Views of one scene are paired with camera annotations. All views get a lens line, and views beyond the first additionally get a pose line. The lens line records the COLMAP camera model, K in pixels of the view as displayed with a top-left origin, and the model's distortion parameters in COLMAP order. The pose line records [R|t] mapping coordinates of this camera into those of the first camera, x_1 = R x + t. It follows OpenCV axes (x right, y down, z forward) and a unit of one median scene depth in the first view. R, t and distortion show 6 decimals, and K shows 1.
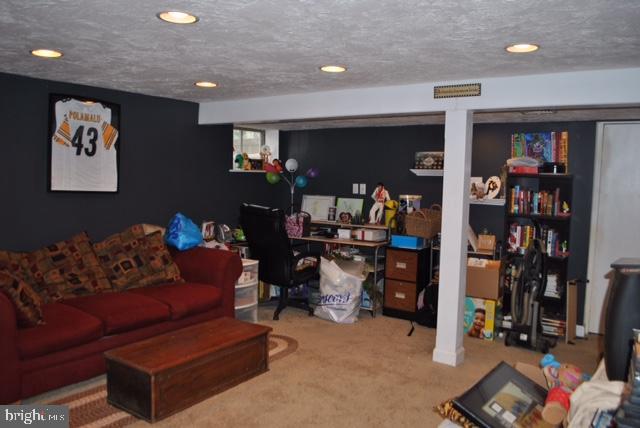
lens RADIAL K [[503.5, 0, 320.0], [0, 503.5, 214.0], [0, 0, 1]] dist [-0.079218, -0.003008]
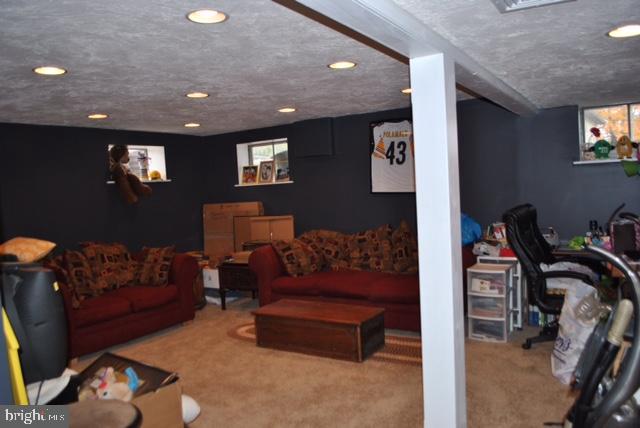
lens RADIAL K [[503.5, 0, 320.0], [0, 503.5, 214.0], [0, 0, 1]] dist [-0.079218, -0.003008]
pose [[0.025913, 0.018696, -0.999489, 0.830490], [-0.032151, 0.999323, 0.017860, -0.007473], [0.999147, 0.031671, 0.026496, 0.789699]]
